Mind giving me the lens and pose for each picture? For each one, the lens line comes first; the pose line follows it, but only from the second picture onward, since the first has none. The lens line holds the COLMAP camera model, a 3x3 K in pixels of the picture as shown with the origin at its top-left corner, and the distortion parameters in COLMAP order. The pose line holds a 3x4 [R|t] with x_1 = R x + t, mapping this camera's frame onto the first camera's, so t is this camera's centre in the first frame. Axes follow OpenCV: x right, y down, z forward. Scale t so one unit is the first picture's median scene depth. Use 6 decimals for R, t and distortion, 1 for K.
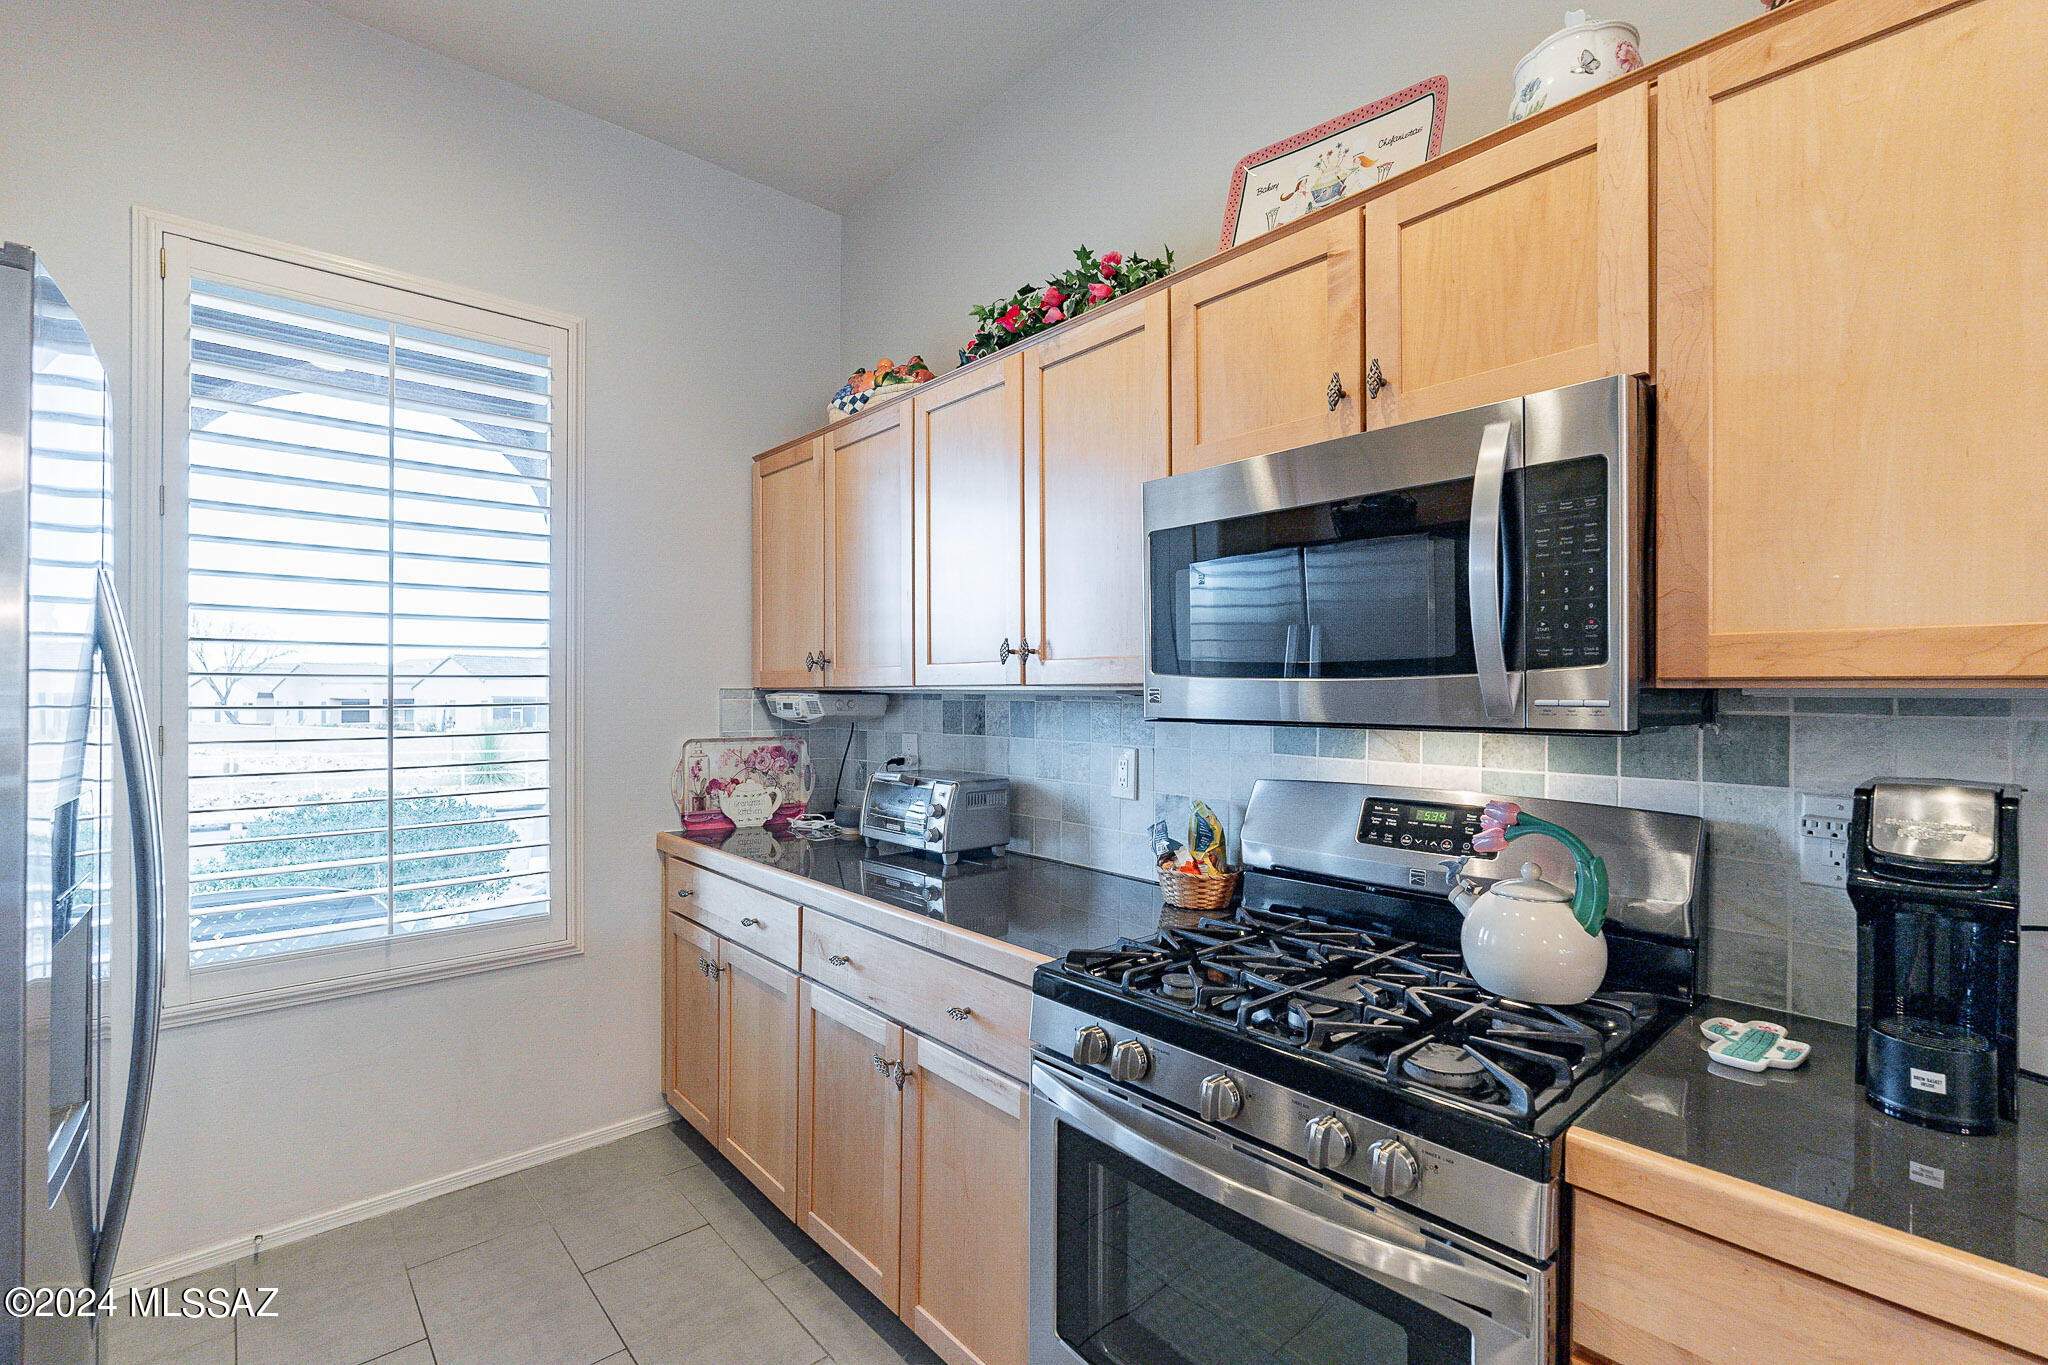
lens RADIAL K [[907.1, 0, 1013.2], [0, 907.1, 692.5], [0, 0, 1]] dist [-0.004293, 0.000414]
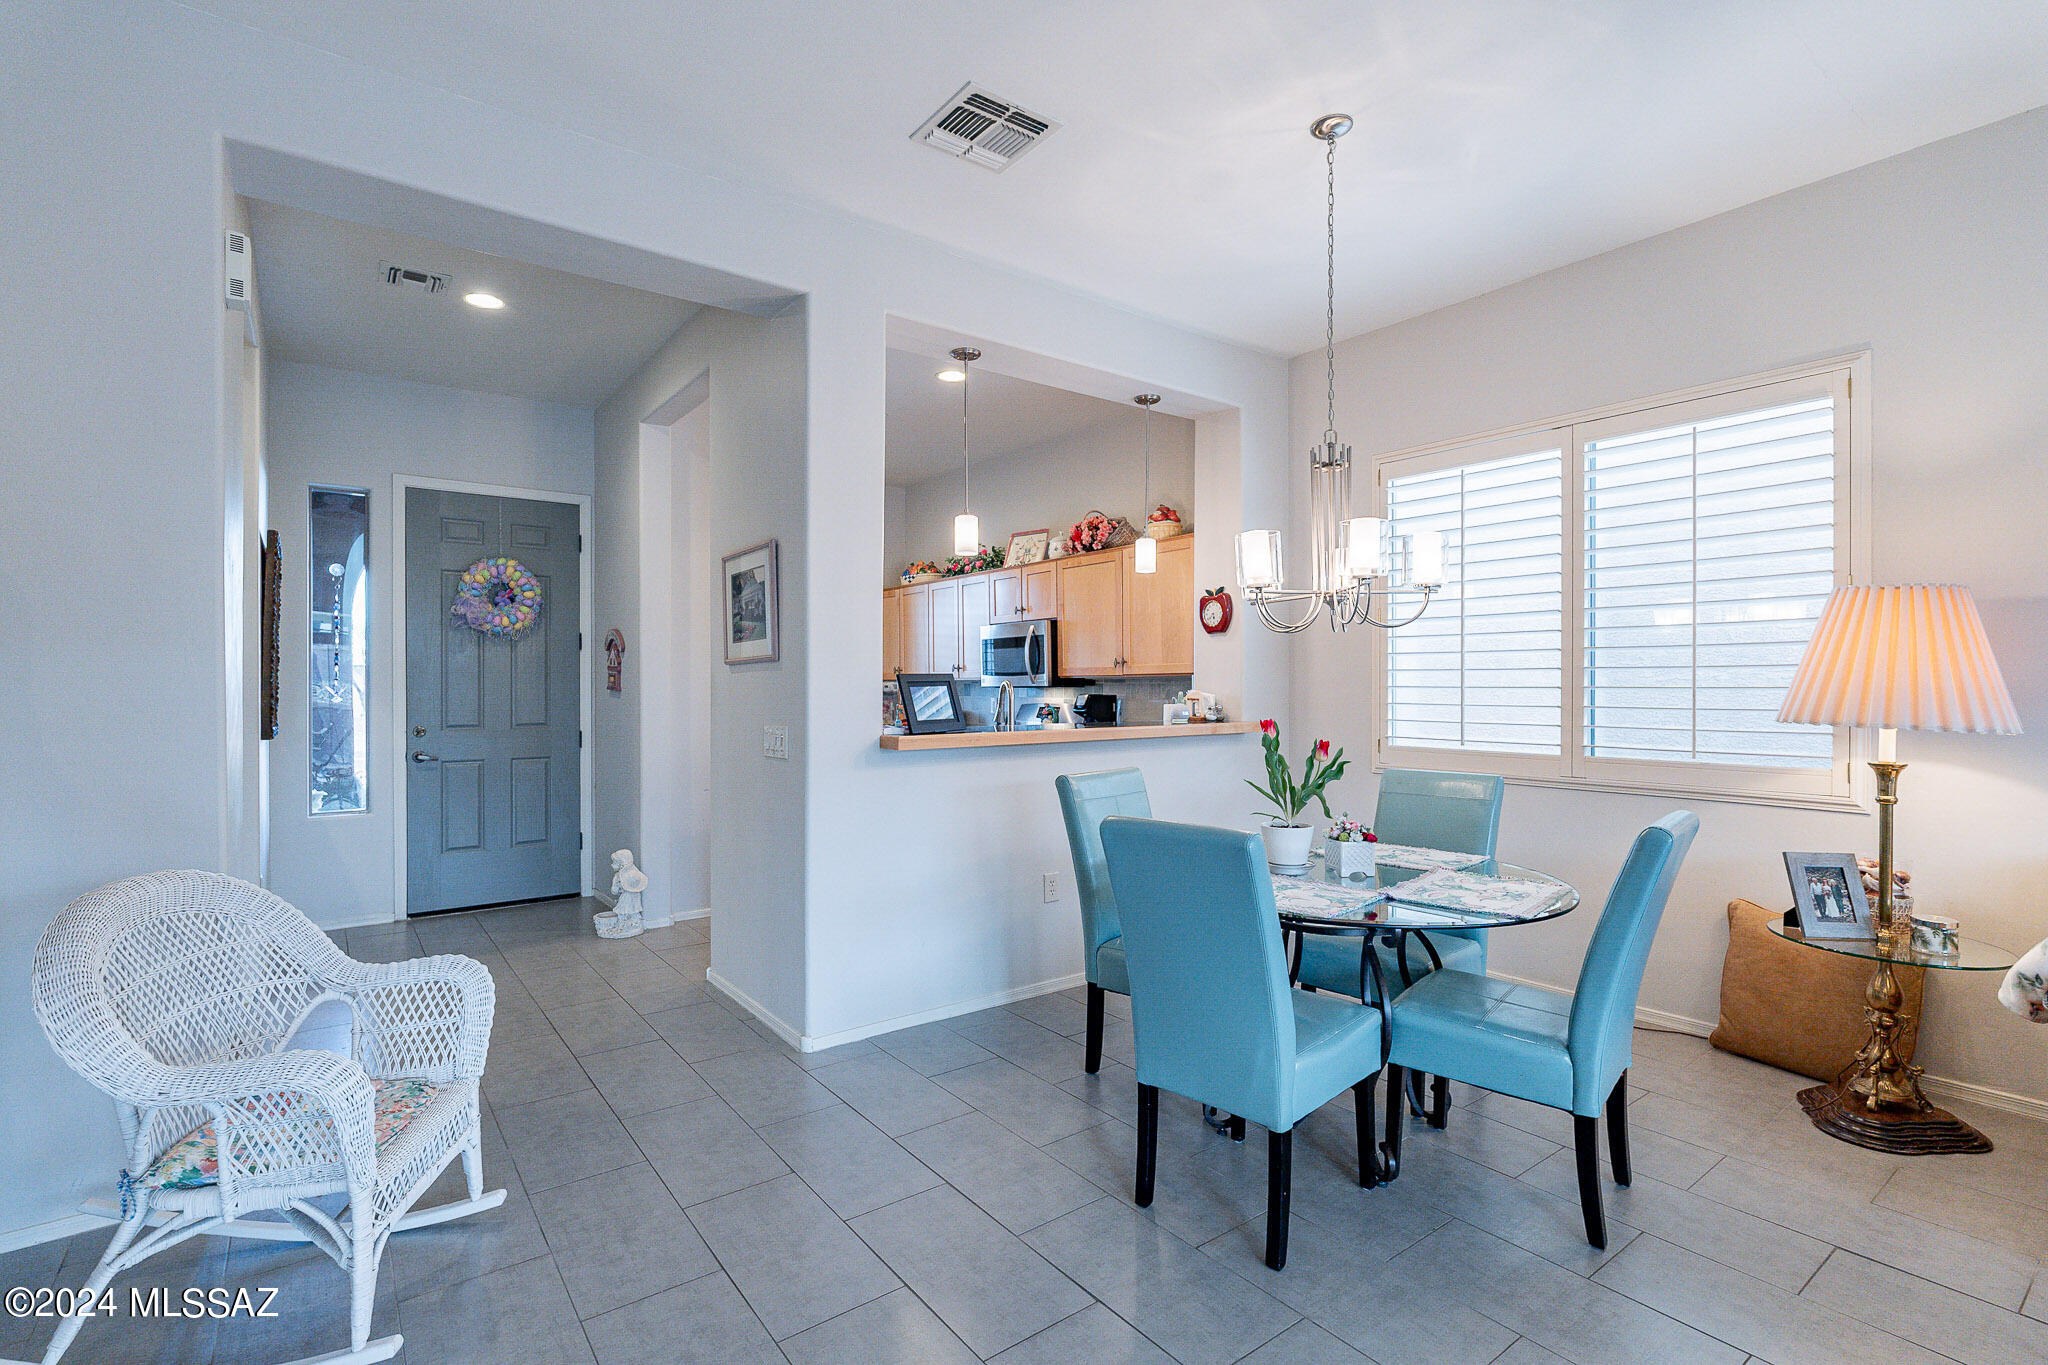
lens RADIAL K [[941.9, 0, 978.7], [0, 941.9, 688.2], [0, 0, 1]] dist [0.003553, 0.000046]
pose [[0.993358, -0.003153, -0.115024, 0.683796], [0.003043, 0.999995, -0.001131, 0.047133], [0.115027, 0.000774, 0.993362, -3.459659]]
